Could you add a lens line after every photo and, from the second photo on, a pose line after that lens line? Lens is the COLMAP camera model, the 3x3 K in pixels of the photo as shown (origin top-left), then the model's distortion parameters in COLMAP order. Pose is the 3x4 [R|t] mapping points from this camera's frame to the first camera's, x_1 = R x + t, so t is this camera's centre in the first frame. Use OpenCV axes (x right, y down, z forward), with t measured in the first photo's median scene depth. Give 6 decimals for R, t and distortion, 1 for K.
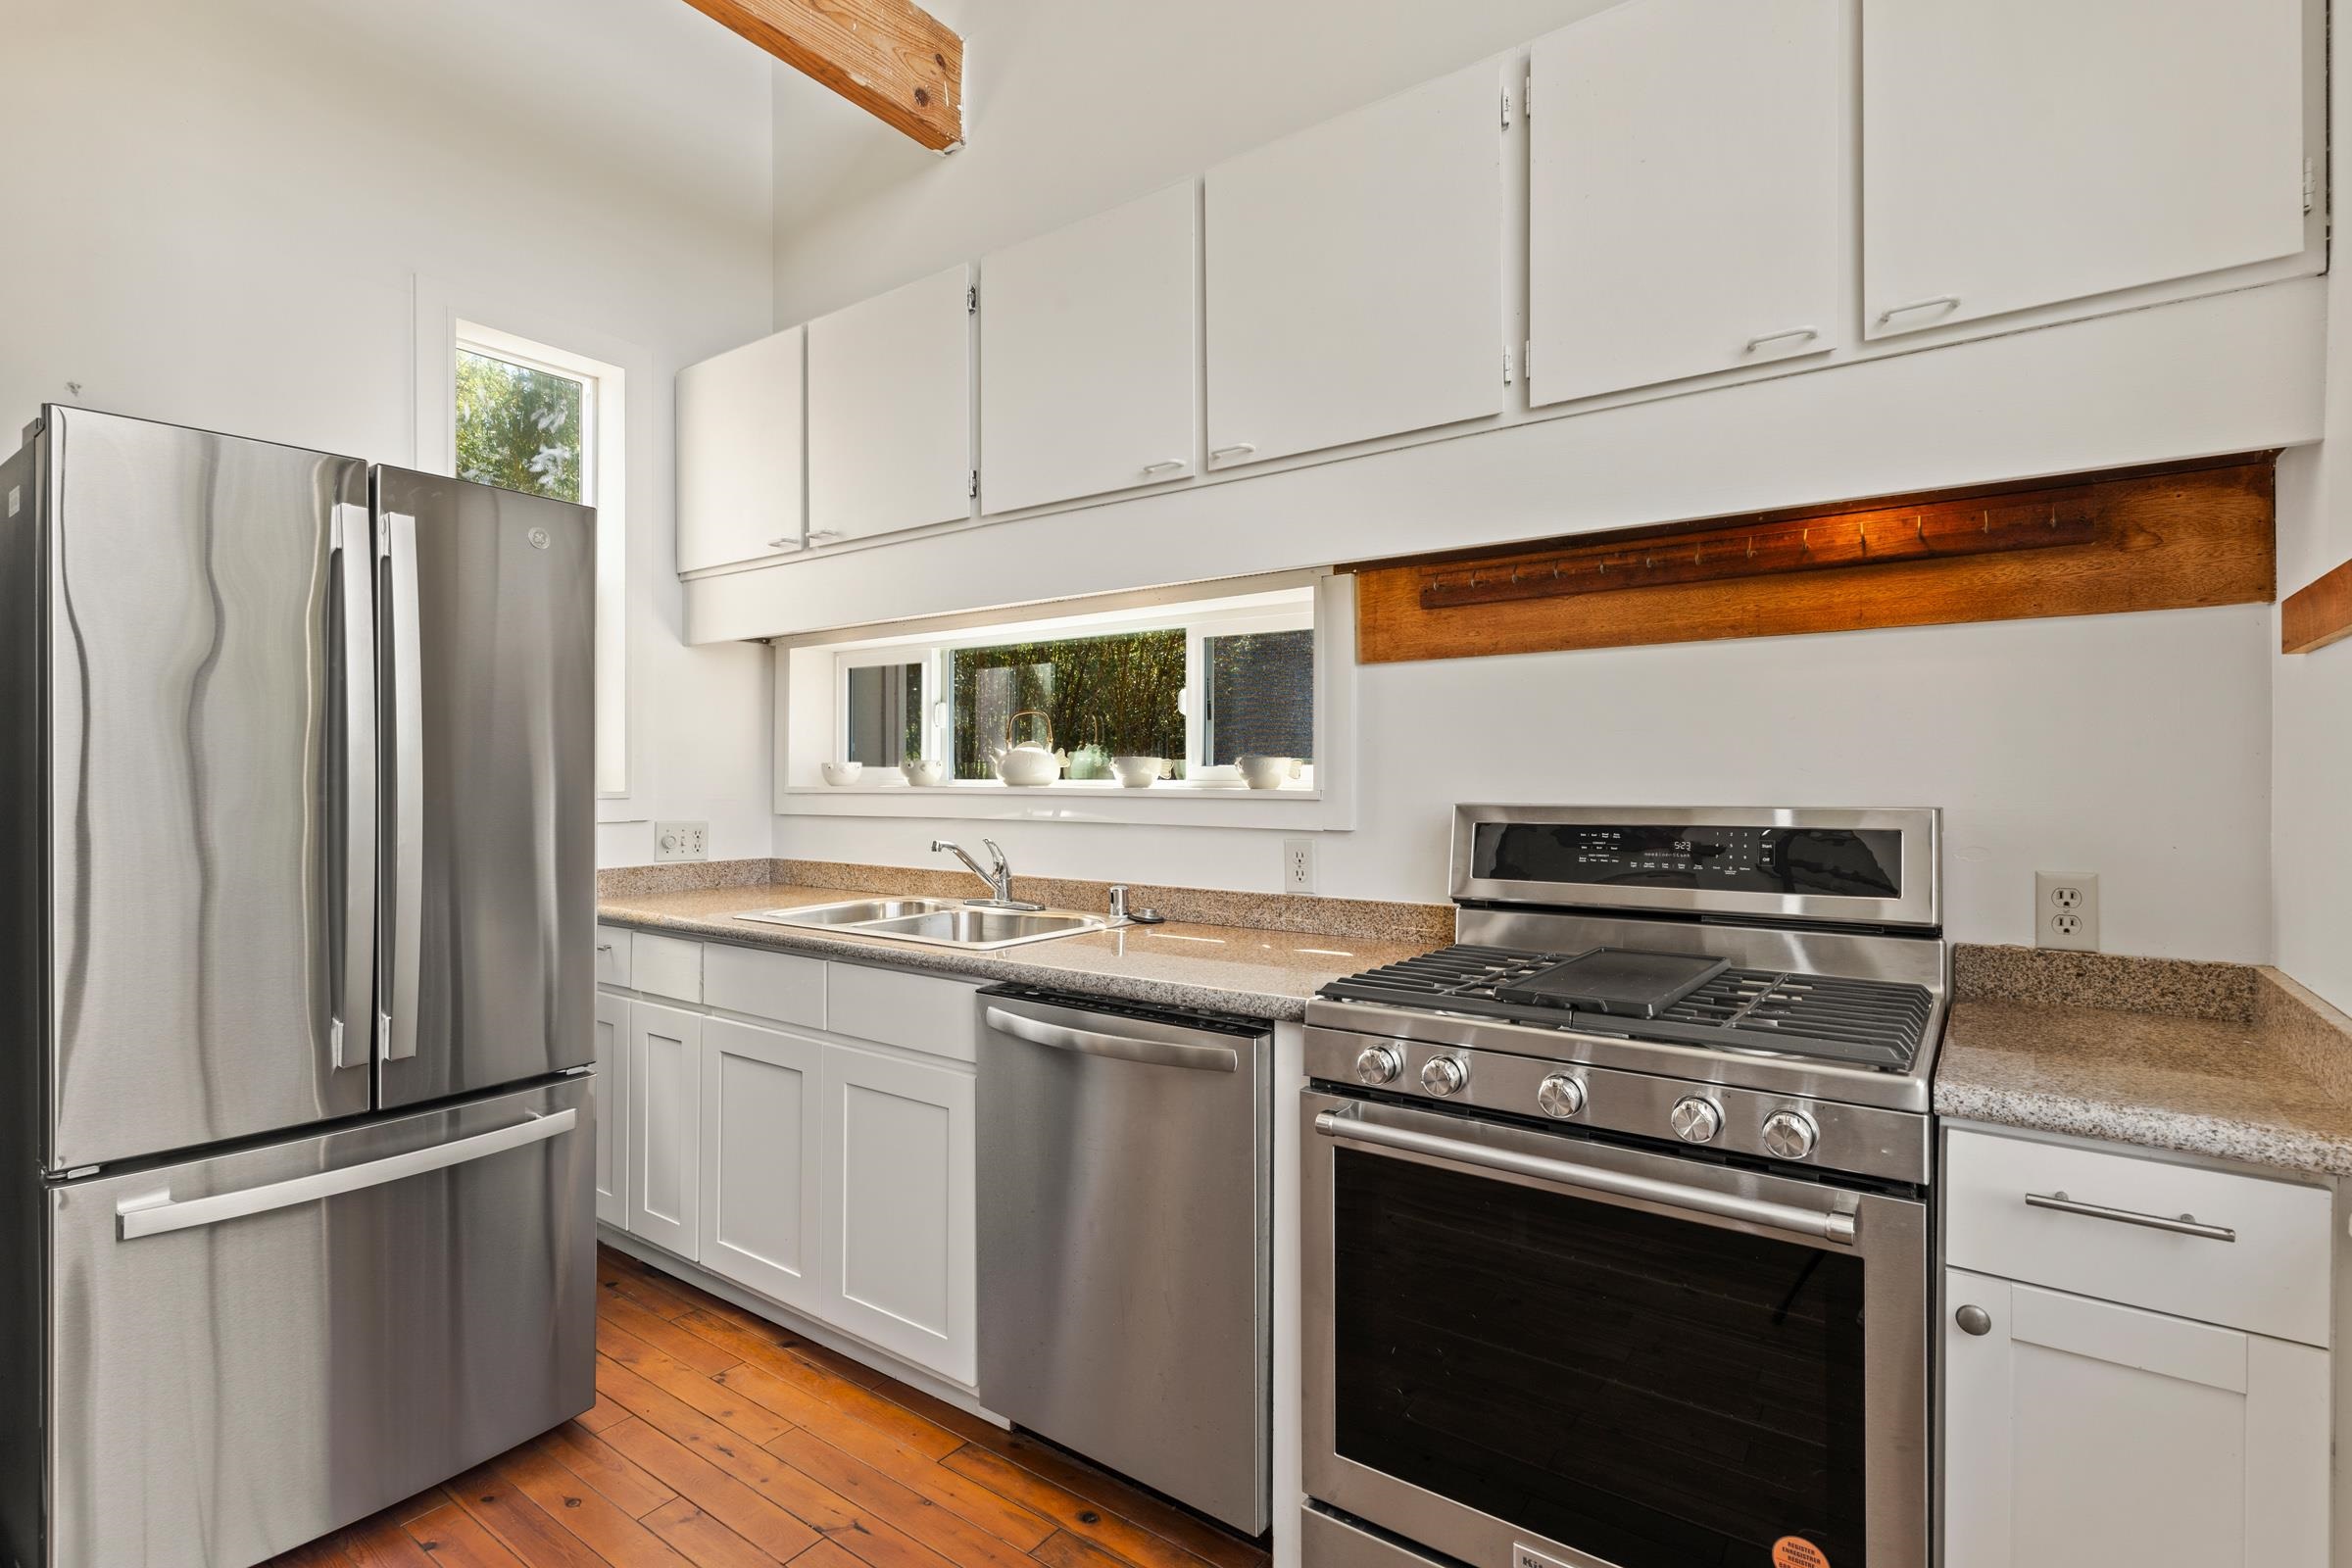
lens RADIAL K [[1124.4, 0, 1173.0], [0, 1124.4, 775.2], [0, 0, 1]] dist [0.002327, -0.001084]
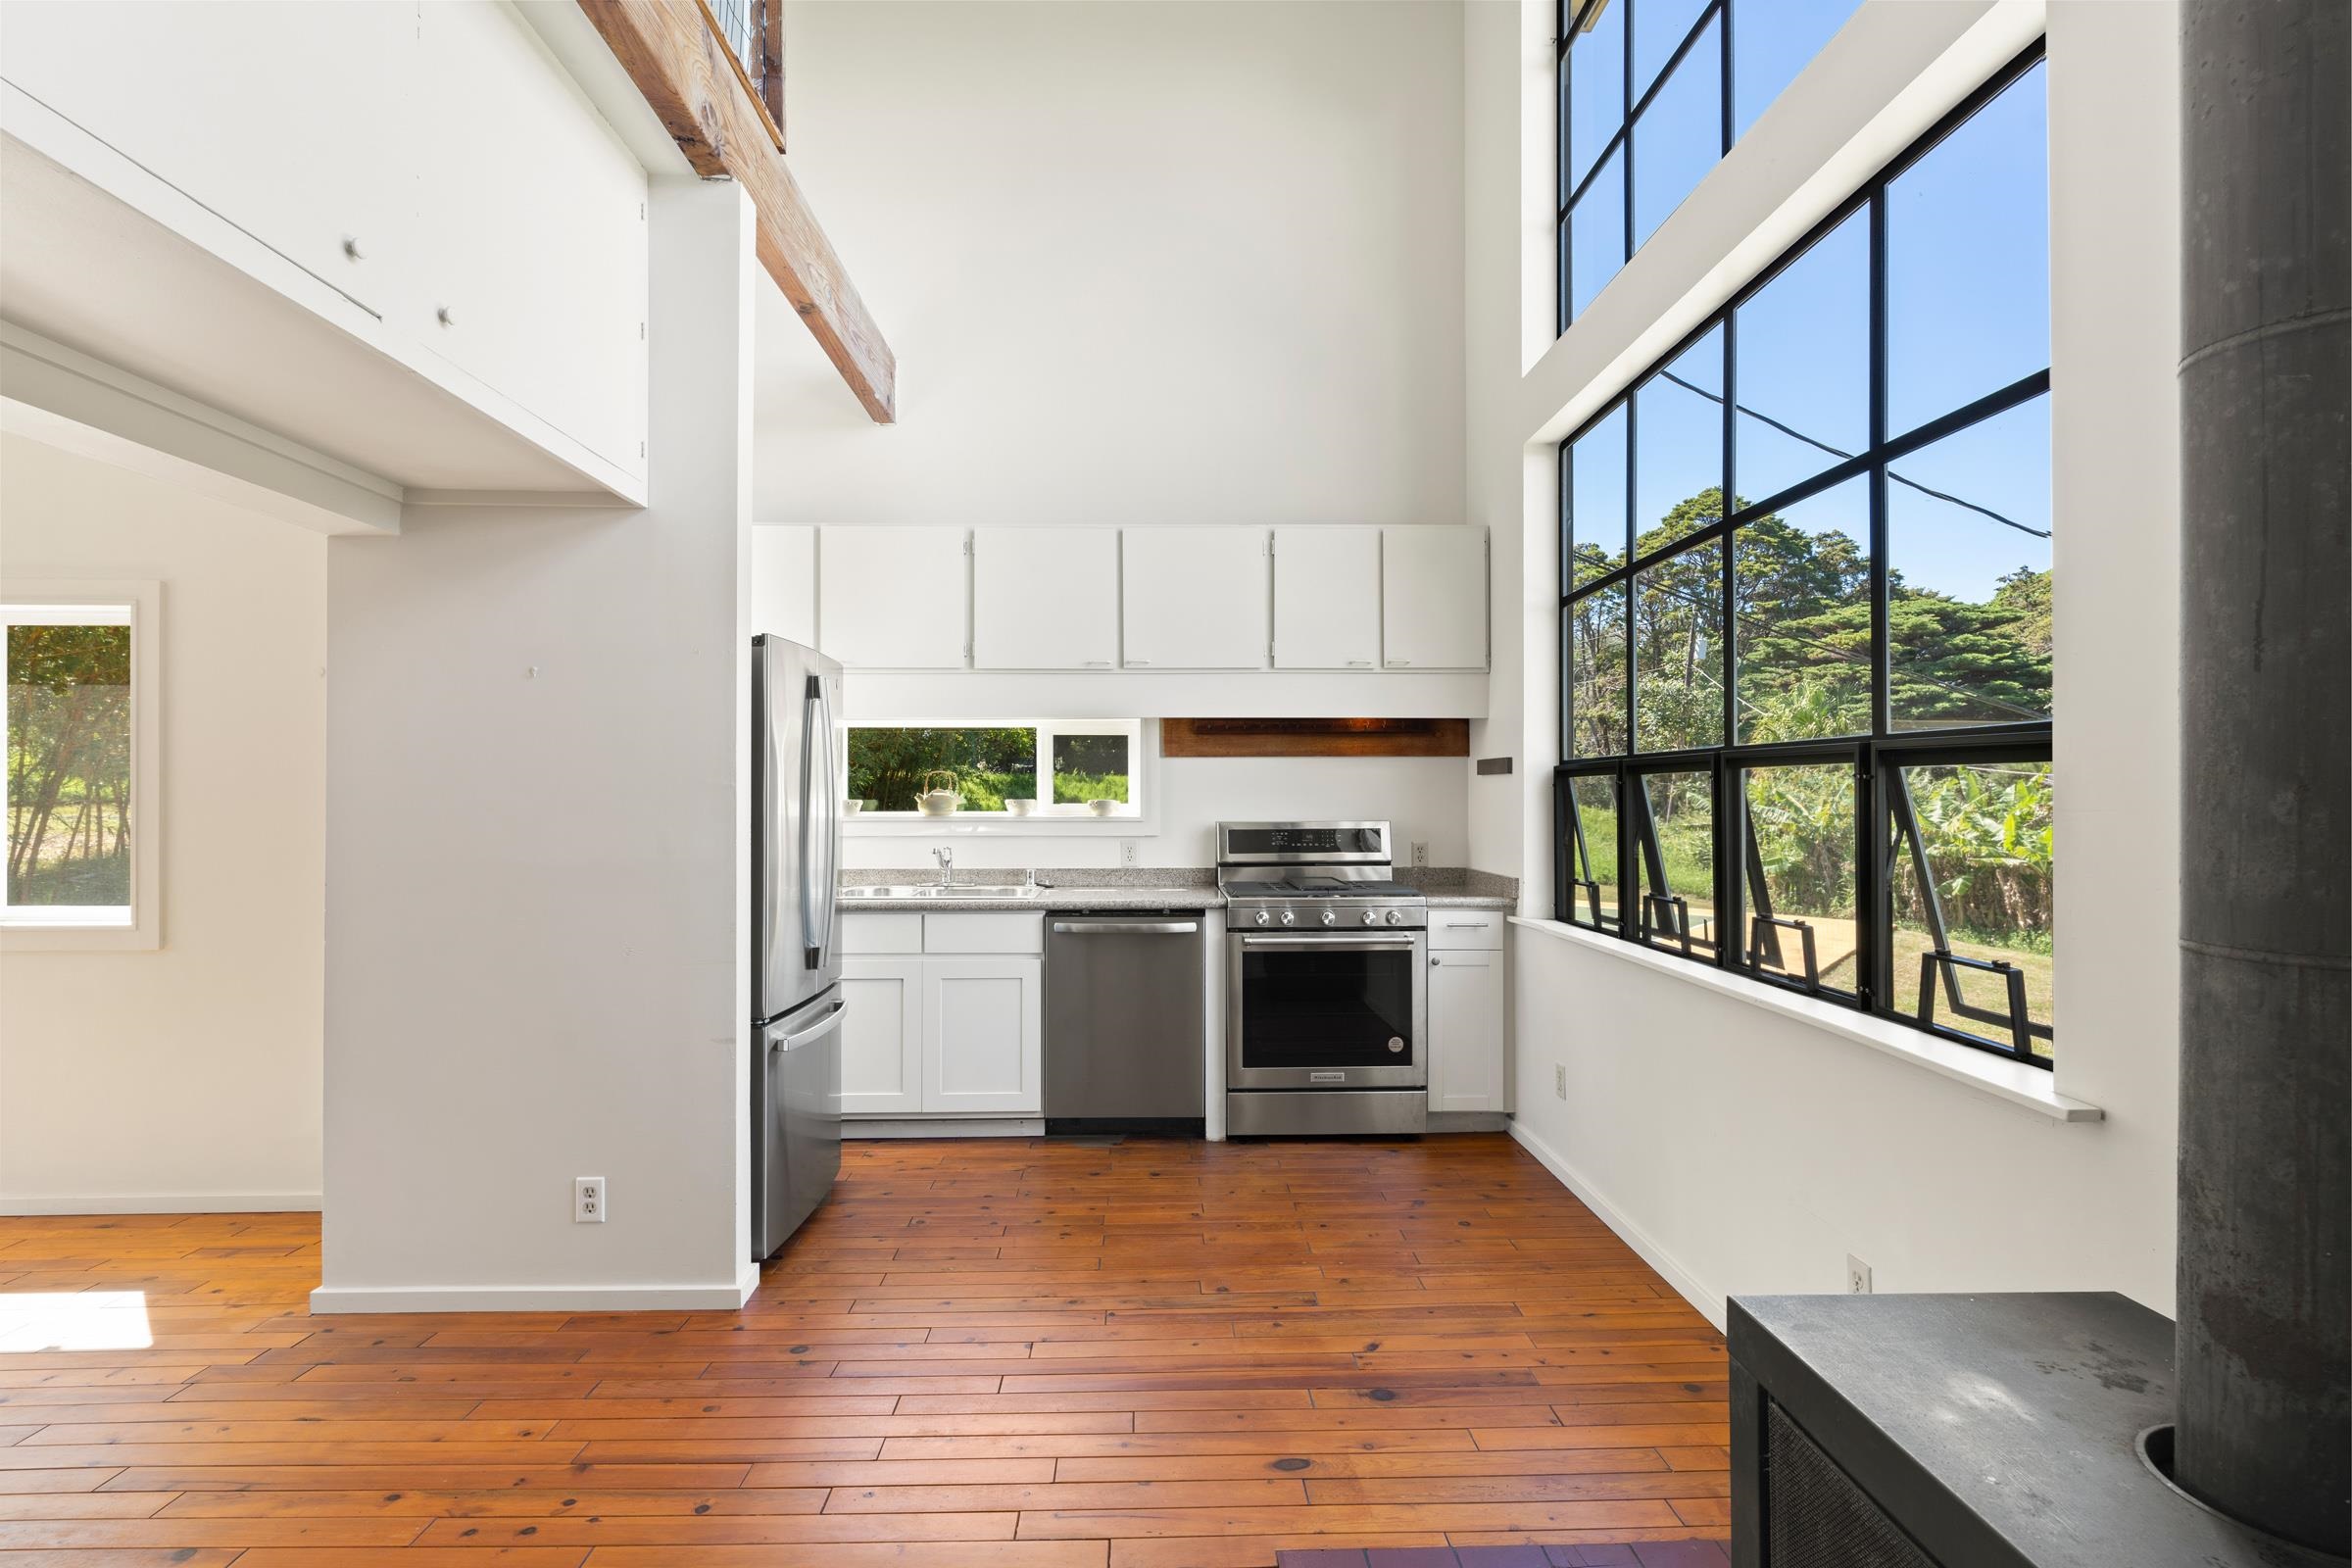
lens RADIAL K [[1124.4, 0, 1176.0], [0, 1124.4, 784.3], [0, 0, 1]] dist [0.002327, -0.001084]
pose [[0.783094, 0.004549, 0.621887, -1.303612], [-0.001681, 0.999985, -0.005198, -0.041506], [-0.621901, 0.003026, 0.783090, -0.783494]]
